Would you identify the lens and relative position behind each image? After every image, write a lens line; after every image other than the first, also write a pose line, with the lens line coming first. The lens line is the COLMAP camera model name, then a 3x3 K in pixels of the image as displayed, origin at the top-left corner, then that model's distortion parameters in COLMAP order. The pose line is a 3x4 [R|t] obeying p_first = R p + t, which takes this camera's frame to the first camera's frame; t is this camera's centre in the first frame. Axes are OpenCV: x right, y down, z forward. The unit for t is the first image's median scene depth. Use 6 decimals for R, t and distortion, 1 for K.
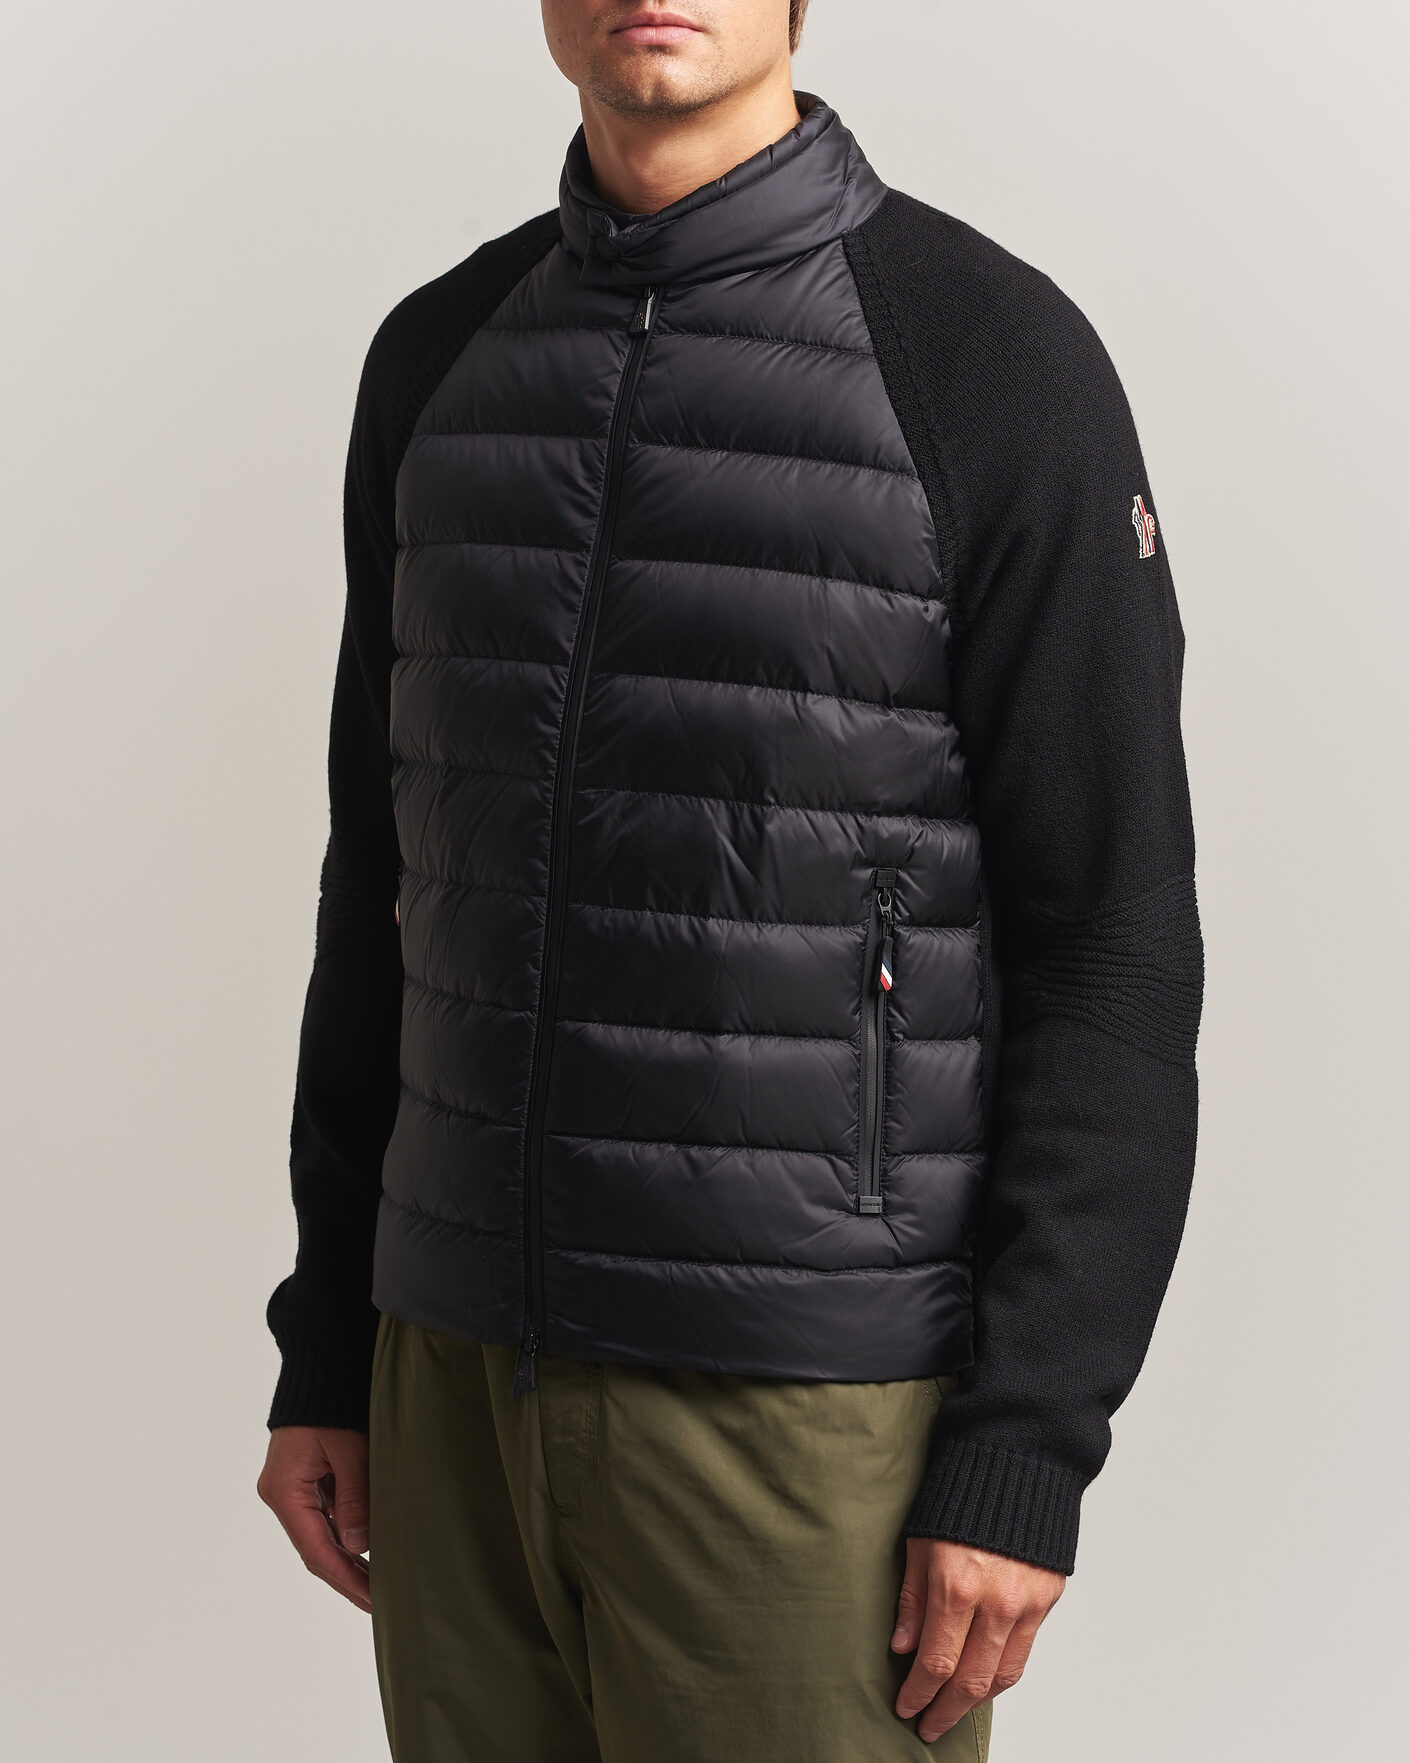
lens RADIAL K [[6147.0, 0, 705.0], [0, 6147.0, 881.5], [0, 0, 1]] dist [-0.170510, 1.524807]
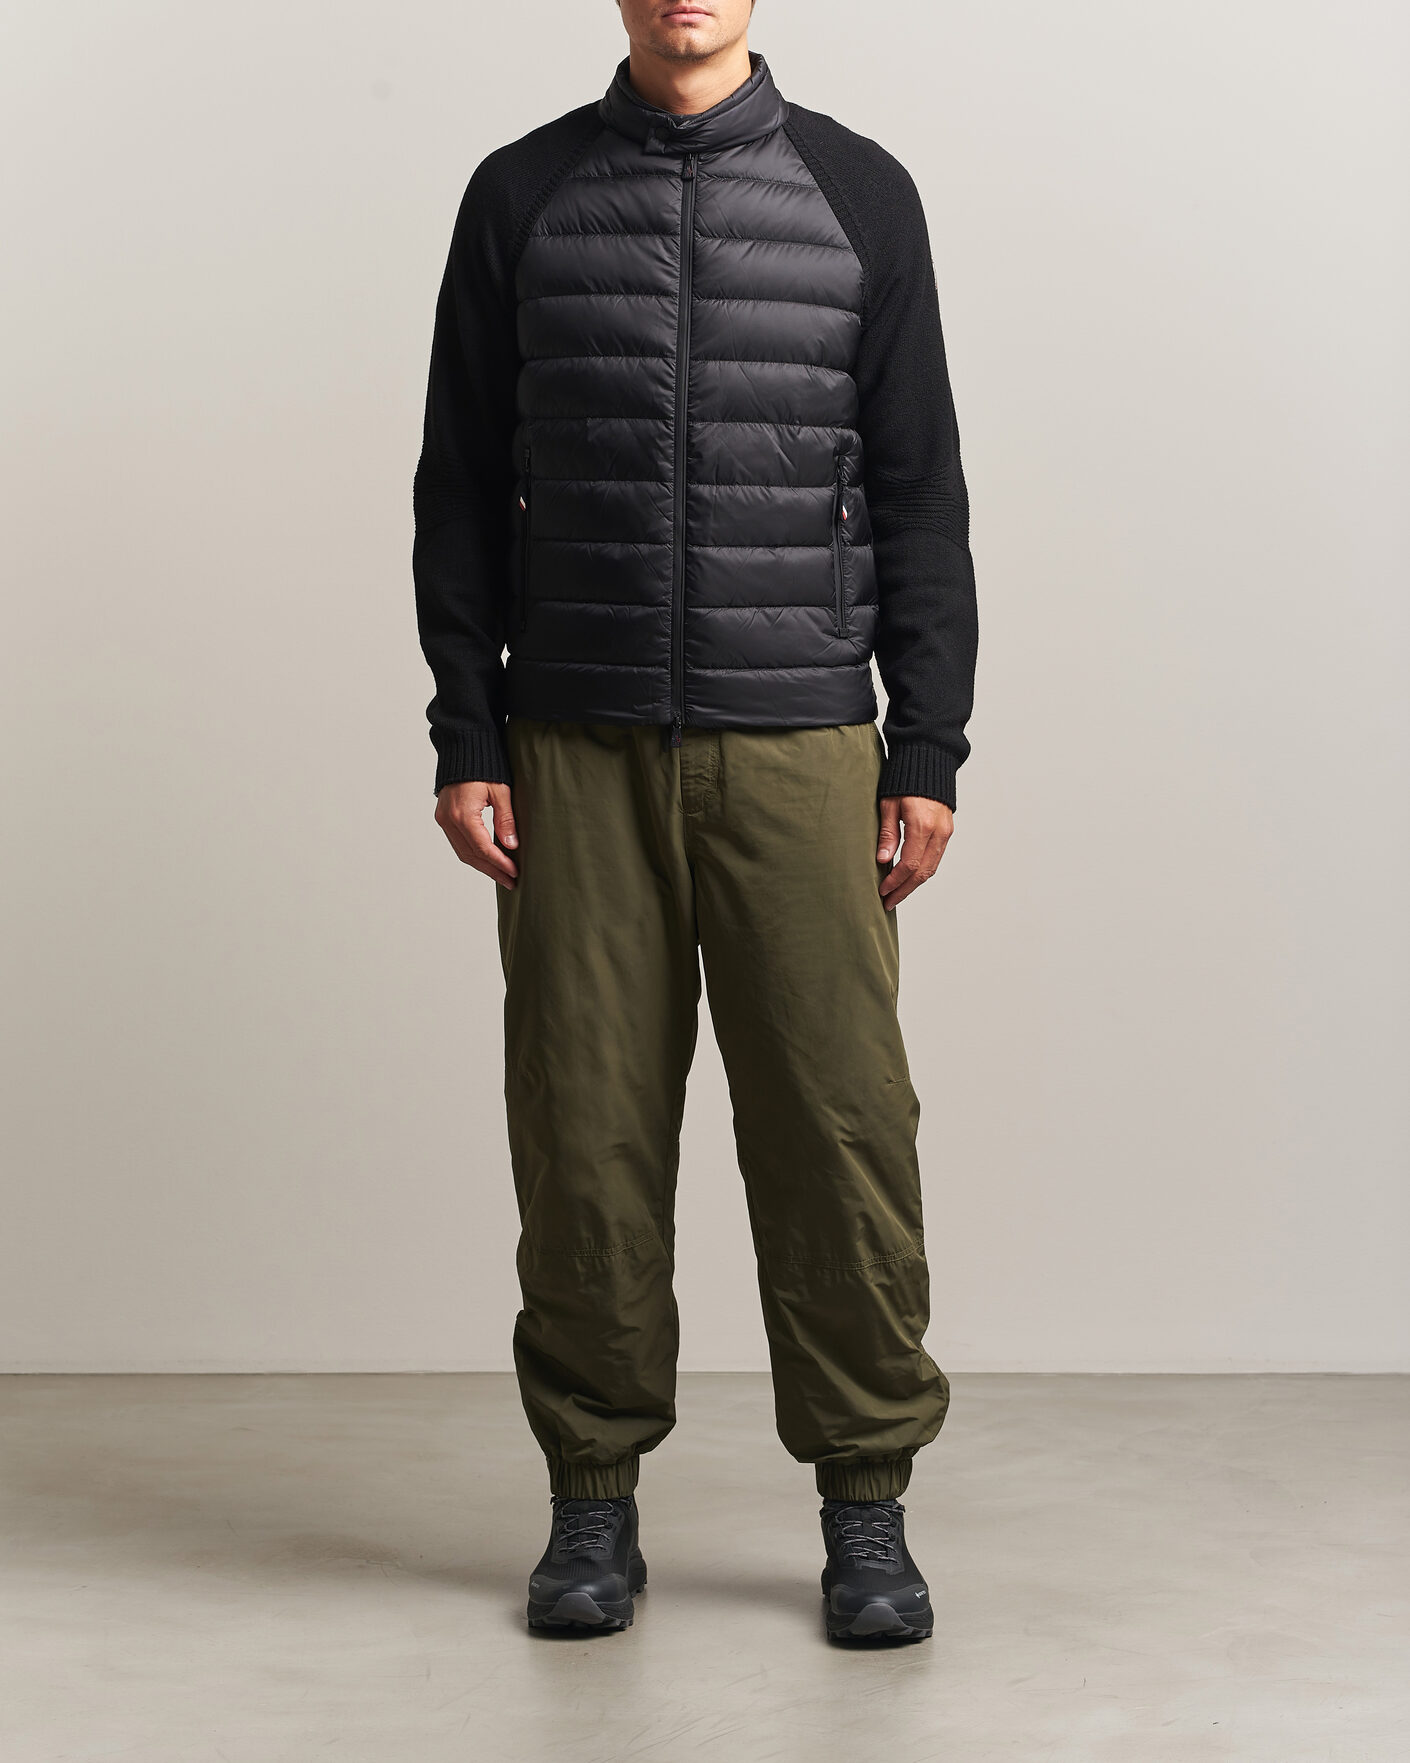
lens RADIAL K [[6147.0, 0, 705.0], [0, 6147.0, 881.5], [0, 0, 1]] dist [-0.170510, 1.524807]
pose [[0.828683, -0.092541, 0.552015, -1.063950], [0.057659, 0.995105, 0.080264, -0.026021], [-0.556741, -0.034685, 0.829962, -0.563688]]
